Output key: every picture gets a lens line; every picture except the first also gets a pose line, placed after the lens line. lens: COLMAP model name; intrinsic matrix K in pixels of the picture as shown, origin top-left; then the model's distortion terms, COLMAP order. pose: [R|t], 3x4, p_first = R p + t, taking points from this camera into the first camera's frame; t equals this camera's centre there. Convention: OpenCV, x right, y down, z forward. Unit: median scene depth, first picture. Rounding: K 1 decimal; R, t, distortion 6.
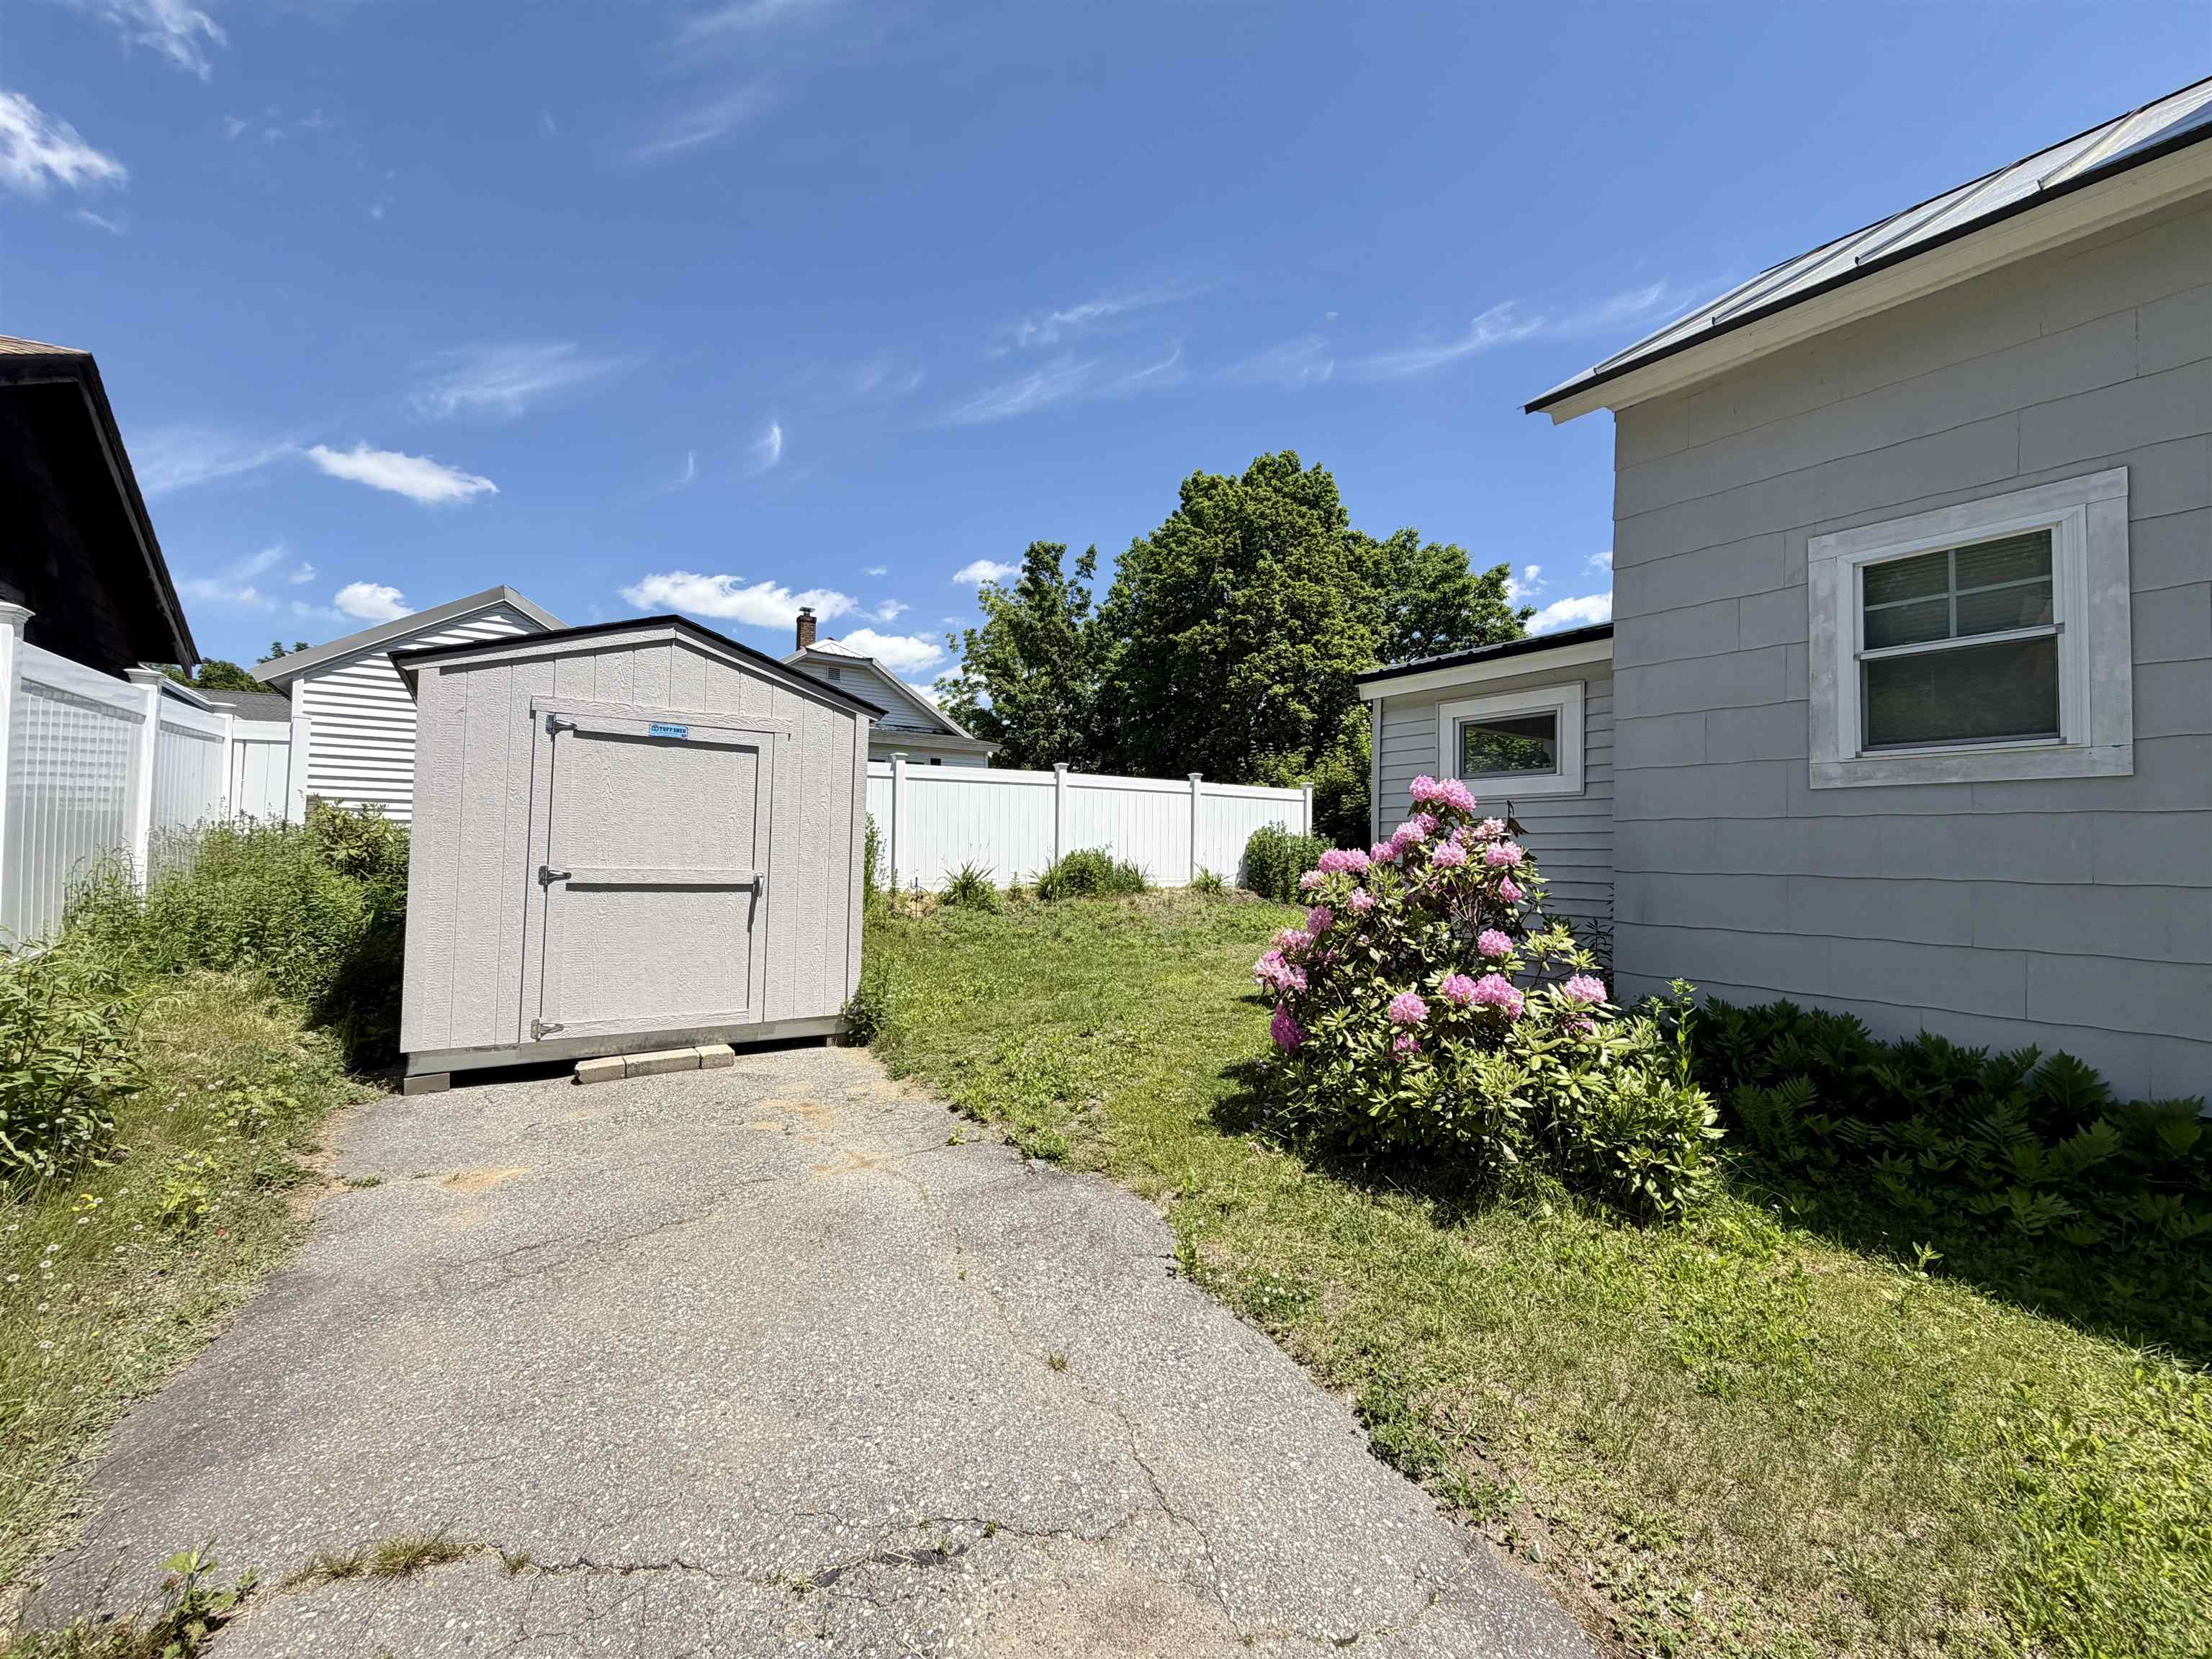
lens RADIAL K [[889.0, 0, 1092.4], [0, 889.0, 826.8], [0, 0, 1]] dist [0.011562, -0.001616]
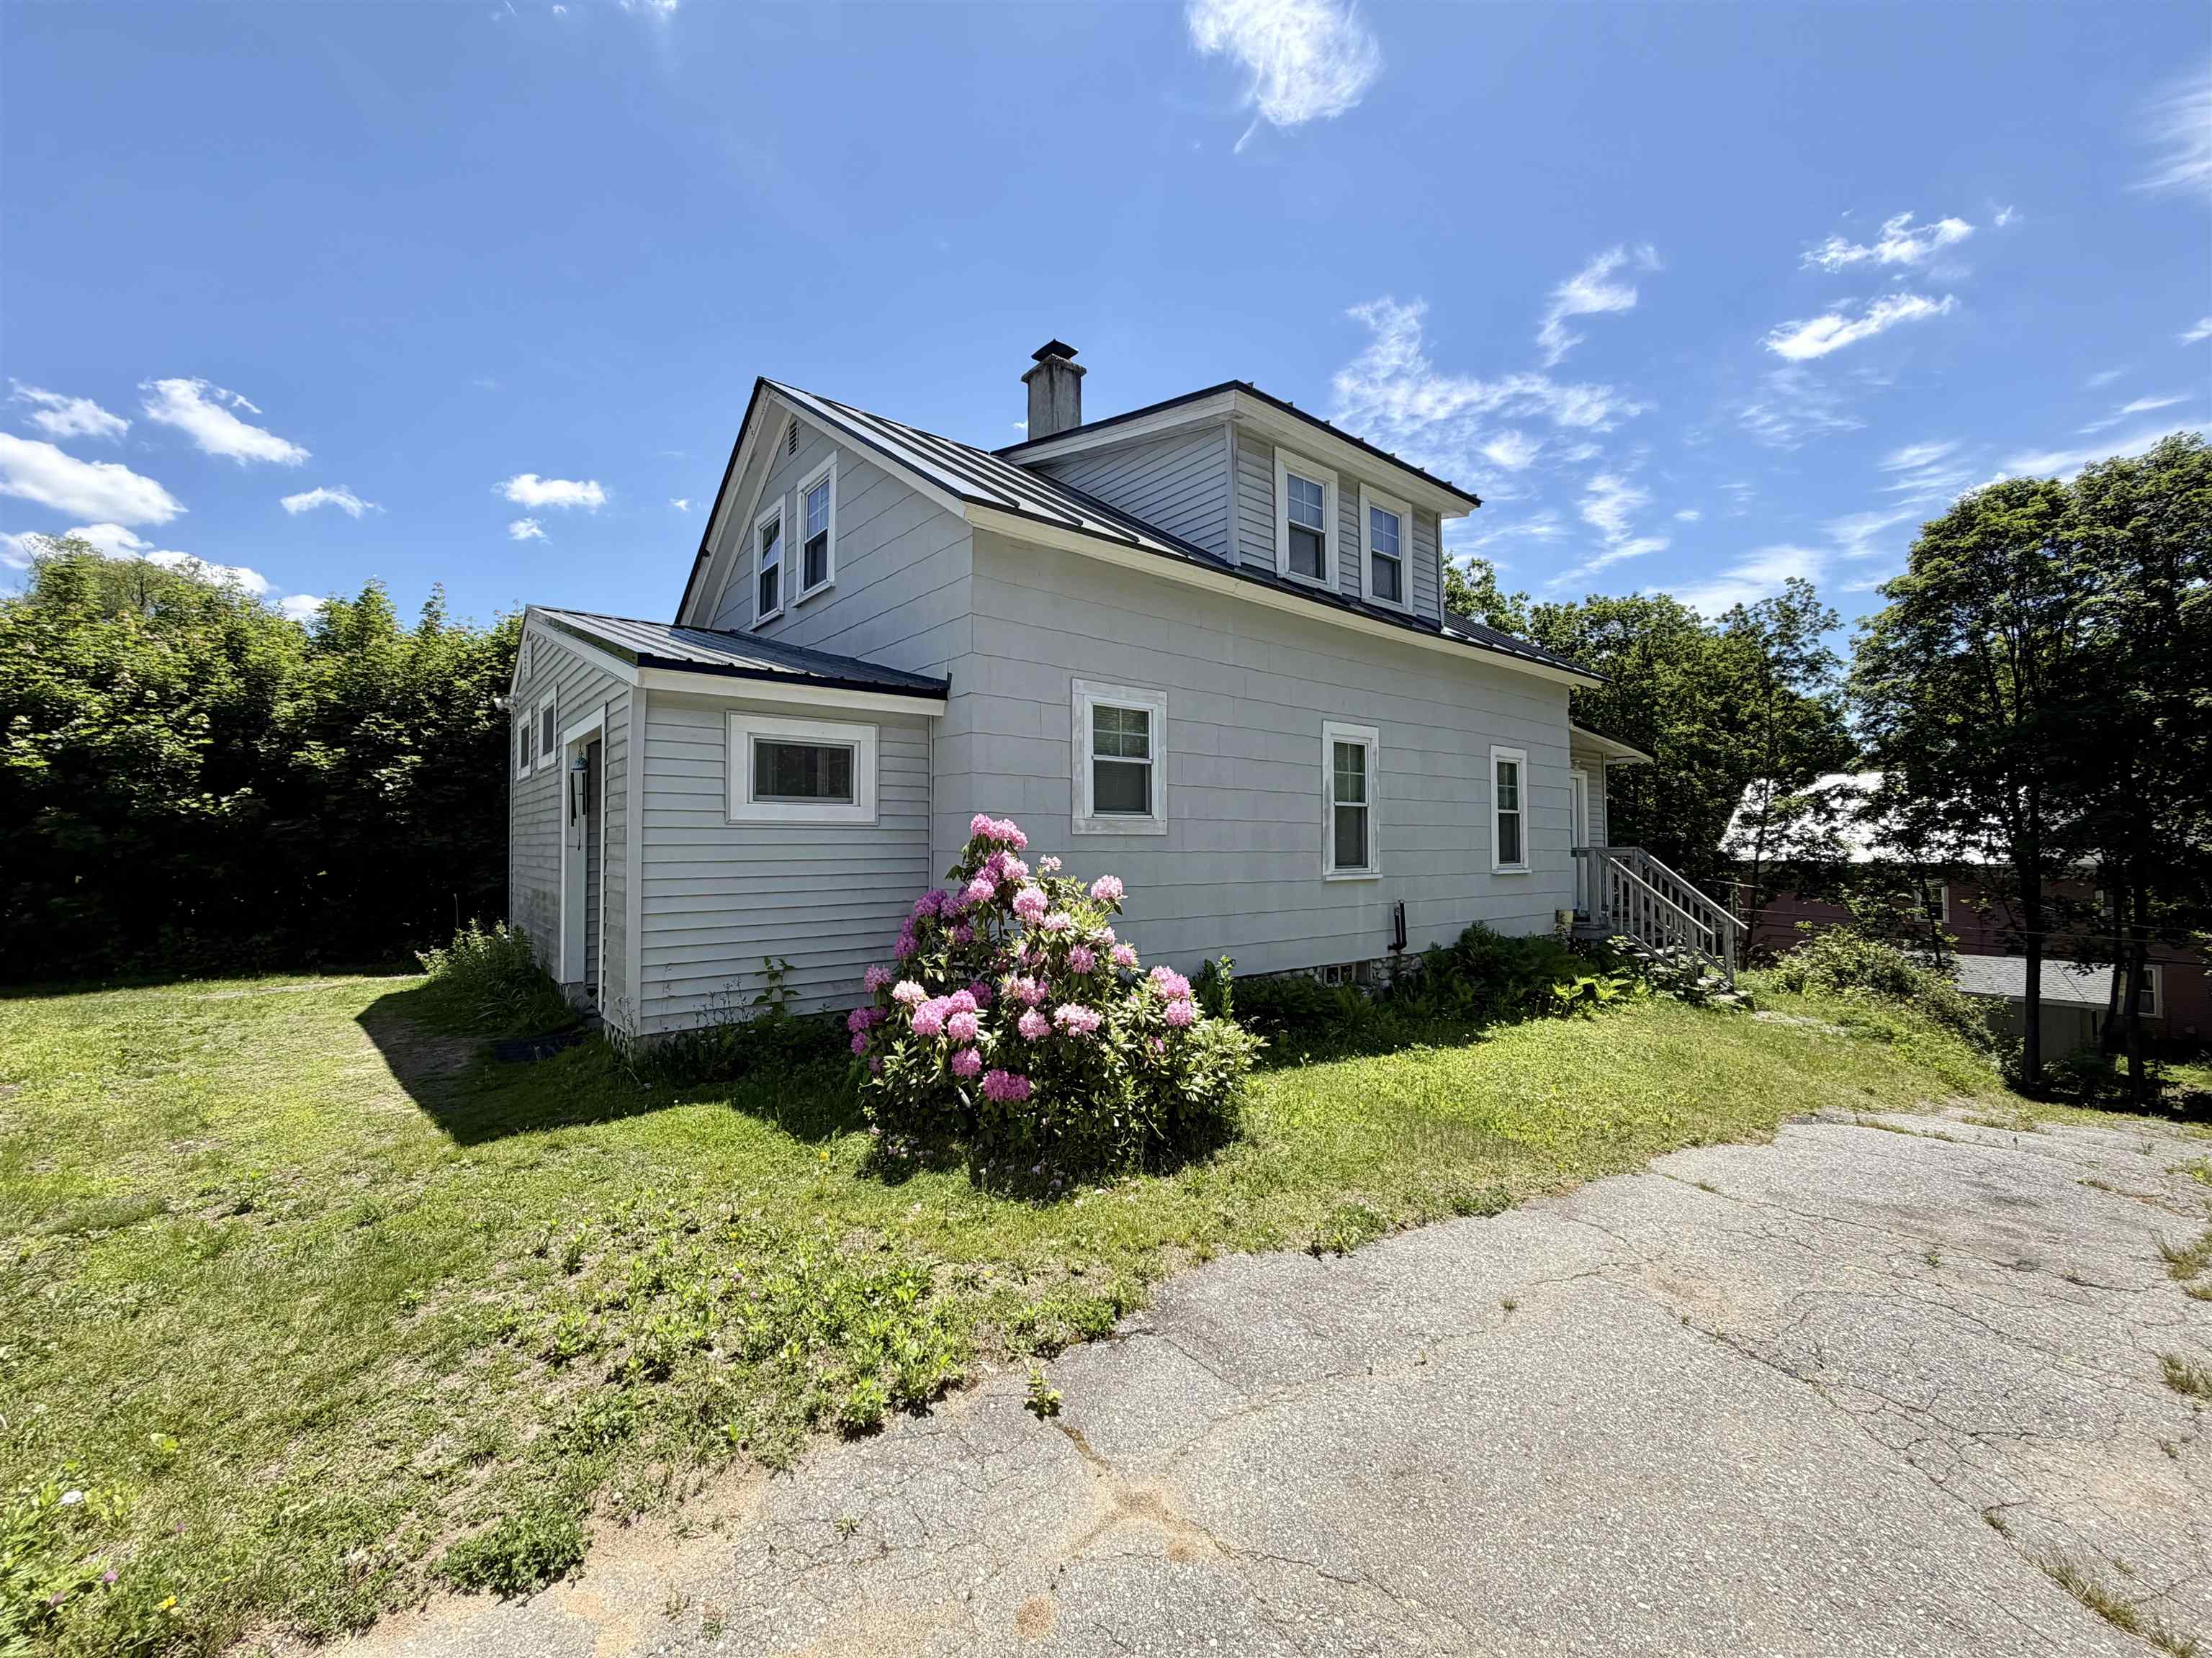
lens RADIAL K [[888.9, 0, 1112.2], [0, 888.9, 838.4], [0, 0, 1]] dist [0.011562, -0.001616]
pose [[-0.077767, -0.002458, 0.996969, -0.819838], [-0.024703, 0.999695, 0.000537, -0.038322], [-0.996665, -0.024586, -0.077804, 1.083513]]
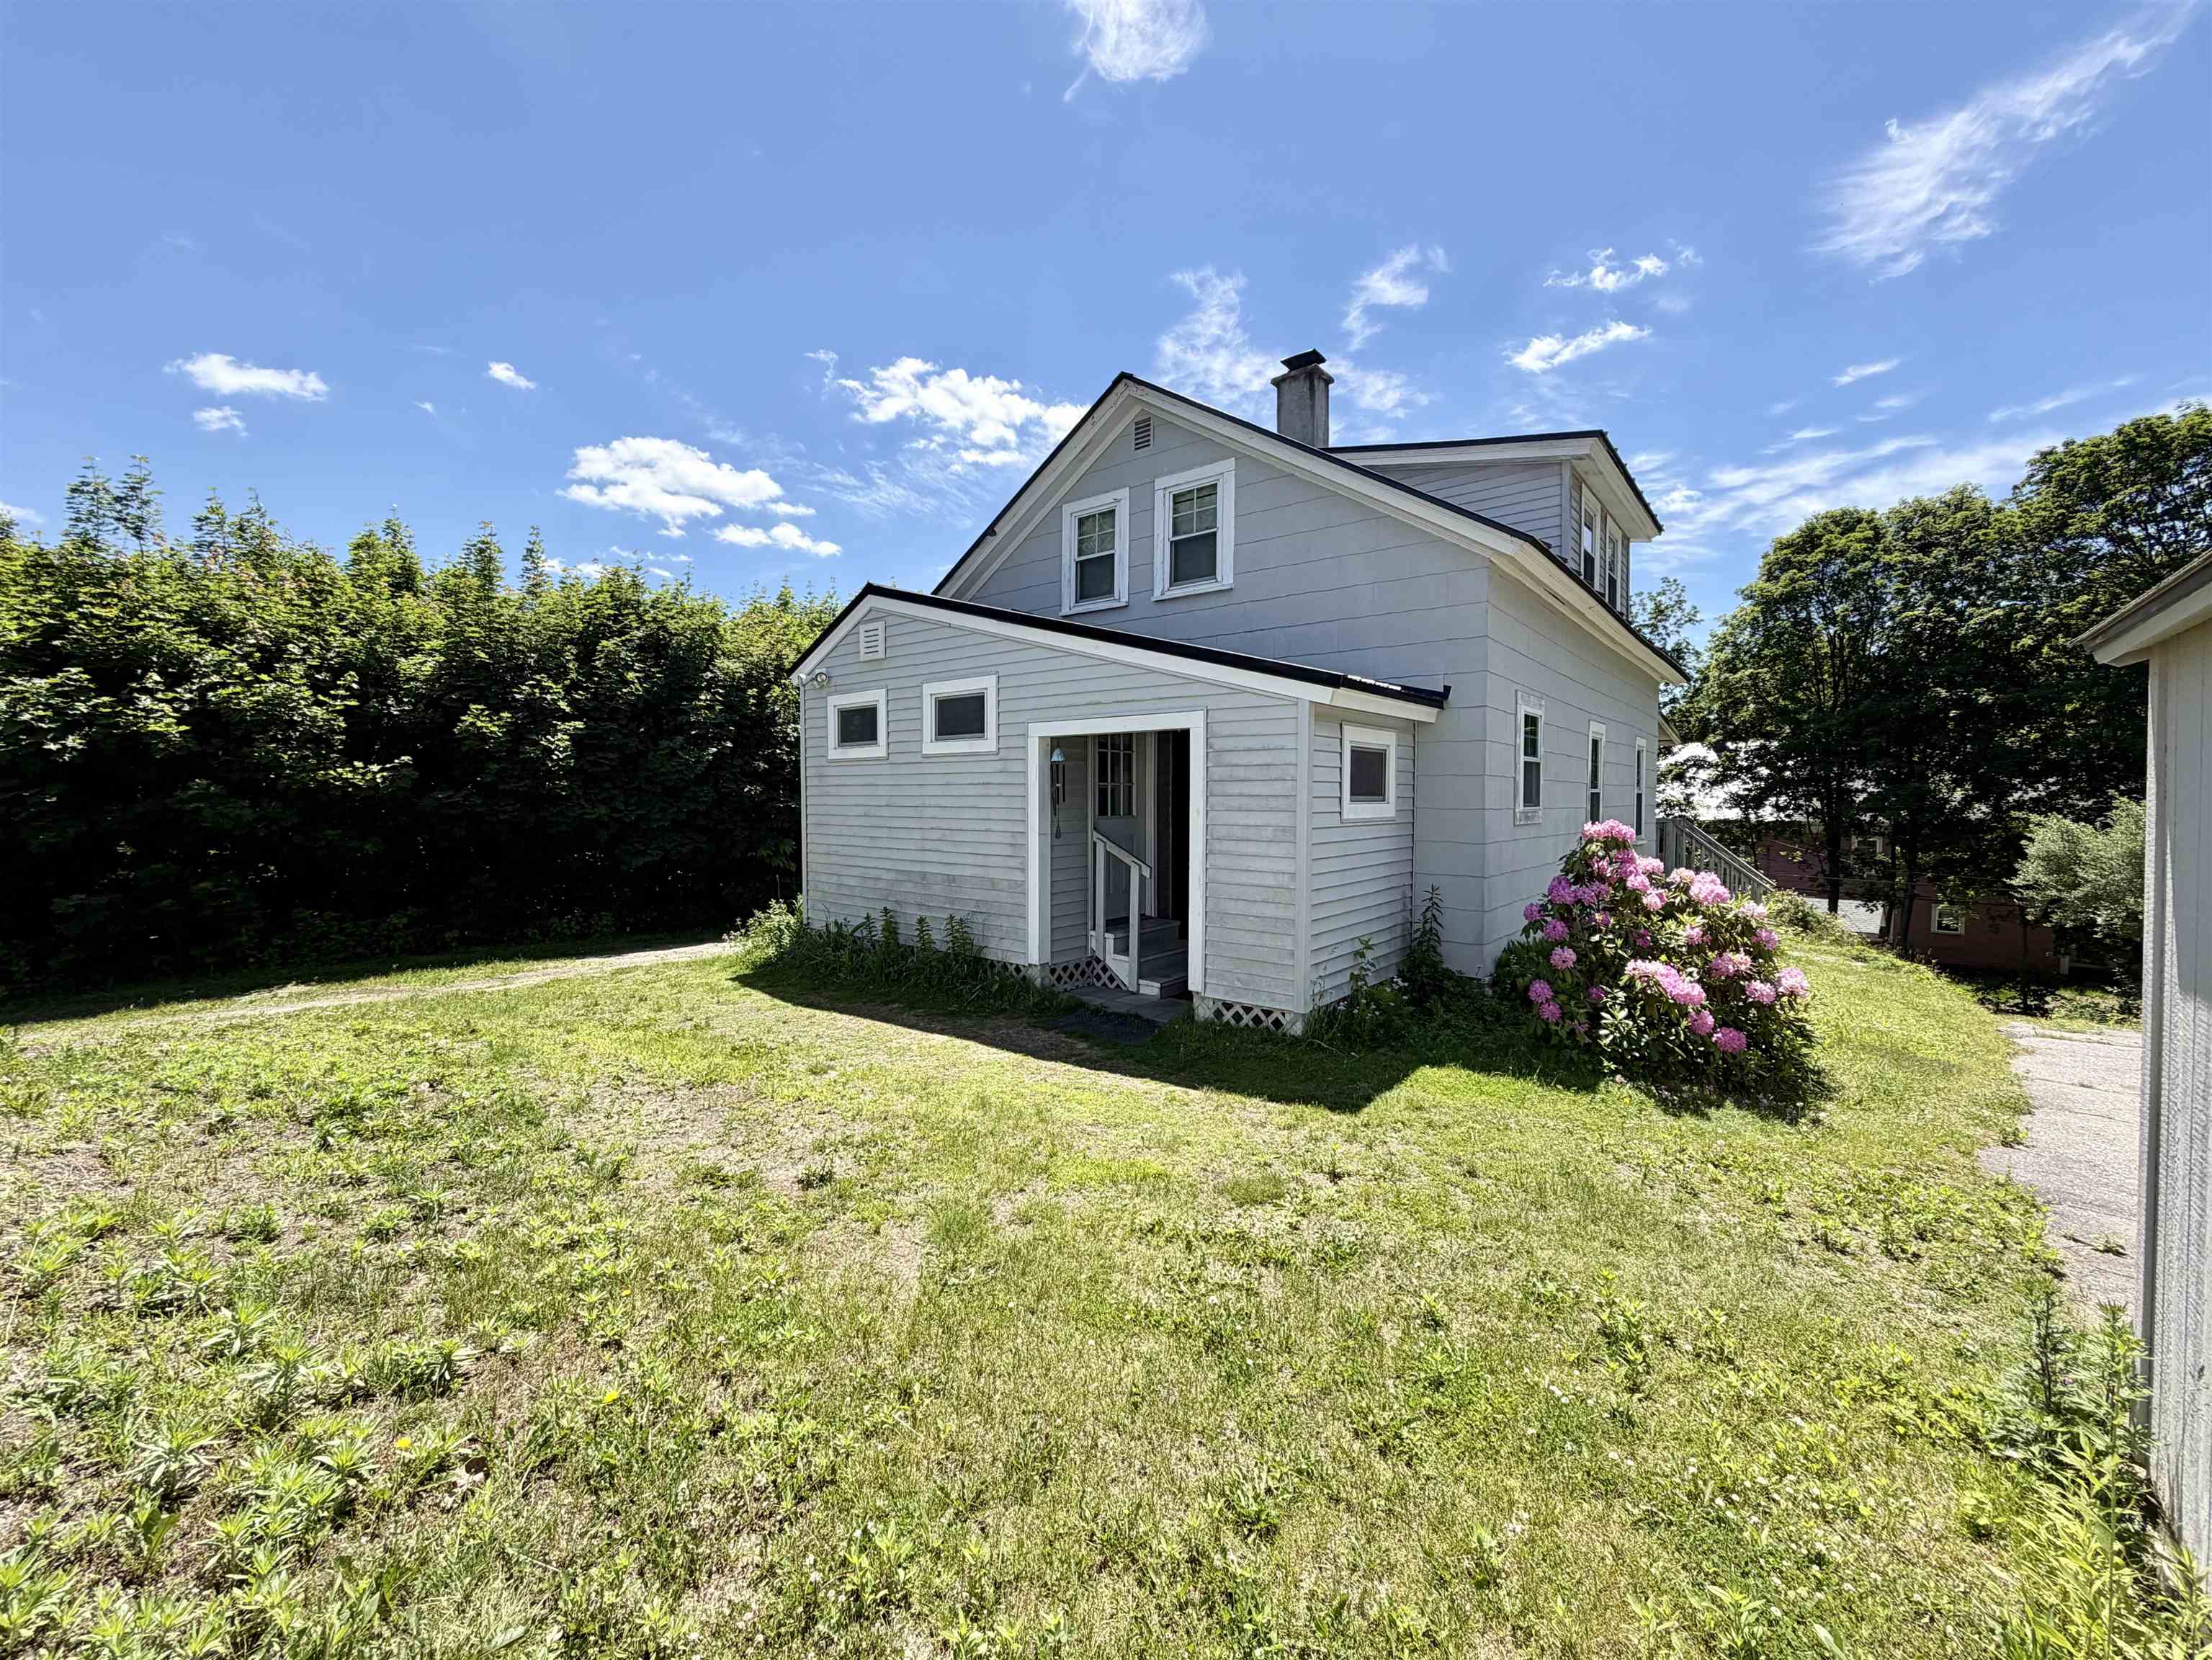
lens RADIAL K [[889.1, 0, 1107.5], [0, 889.1, 813.5], [0, 0, 1]] dist [0.011562, -0.001616]
pose [[-0.272519, -0.026163, 0.961795, -0.768049], [-0.027227, 0.999440, 0.019473, -0.068900], [-0.961765, -0.020880, -0.273079, 2.356693]]
